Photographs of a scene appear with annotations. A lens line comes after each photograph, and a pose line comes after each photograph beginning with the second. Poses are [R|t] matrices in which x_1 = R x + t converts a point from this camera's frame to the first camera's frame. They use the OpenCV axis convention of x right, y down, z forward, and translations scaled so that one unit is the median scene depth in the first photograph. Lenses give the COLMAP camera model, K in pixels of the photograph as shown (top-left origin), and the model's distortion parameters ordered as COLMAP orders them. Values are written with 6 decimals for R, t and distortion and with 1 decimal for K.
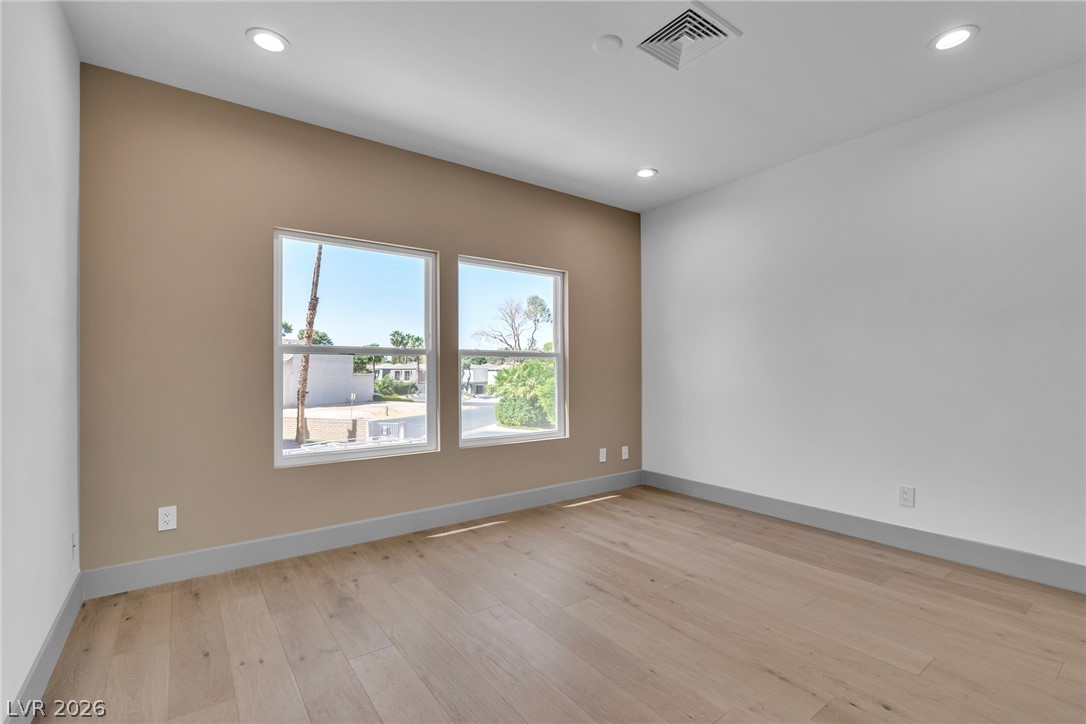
lens RADIAL K [[493.2, 0, 541.7], [0, 493.2, 365.7], [0, 0, 1]] dist [-0.000167, -0.000059]
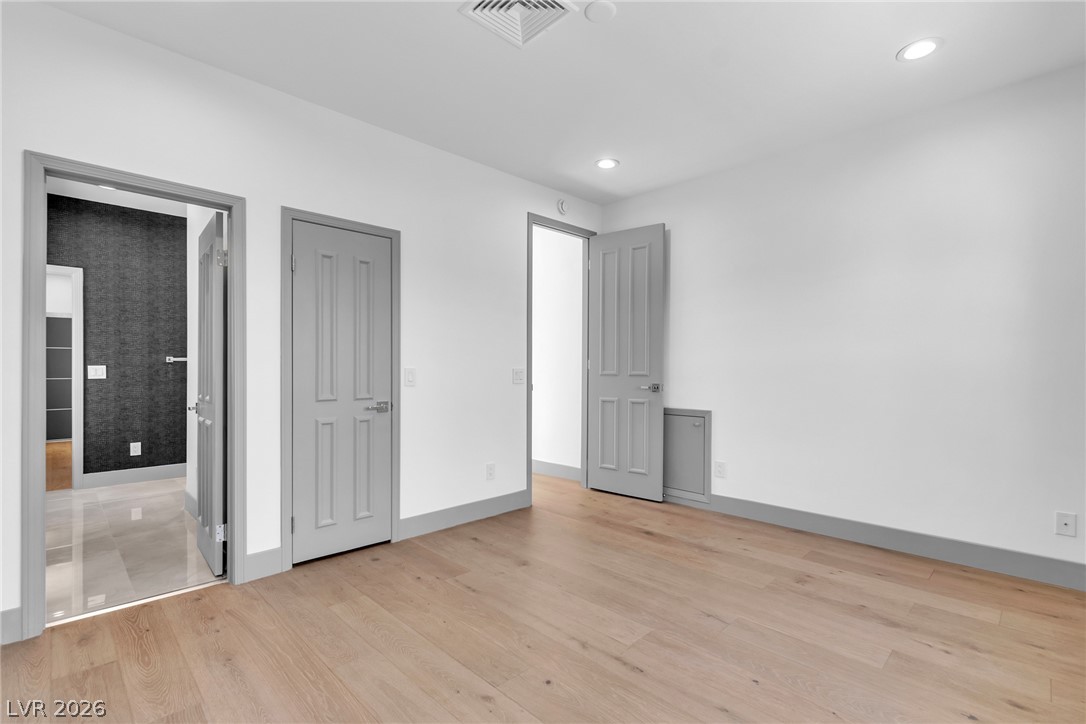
lens RADIAL K [[493.2, 0, 545.0], [0, 493.2, 366.2], [0, 0, 1]] dist [-0.000167, -0.000059]
pose [[-0.989500, 0.003075, -0.144498, 0.353464], [0.005123, 0.999892, -0.013803, 0.016843], [0.144439, -0.014399, -0.989409, 1.811355]]
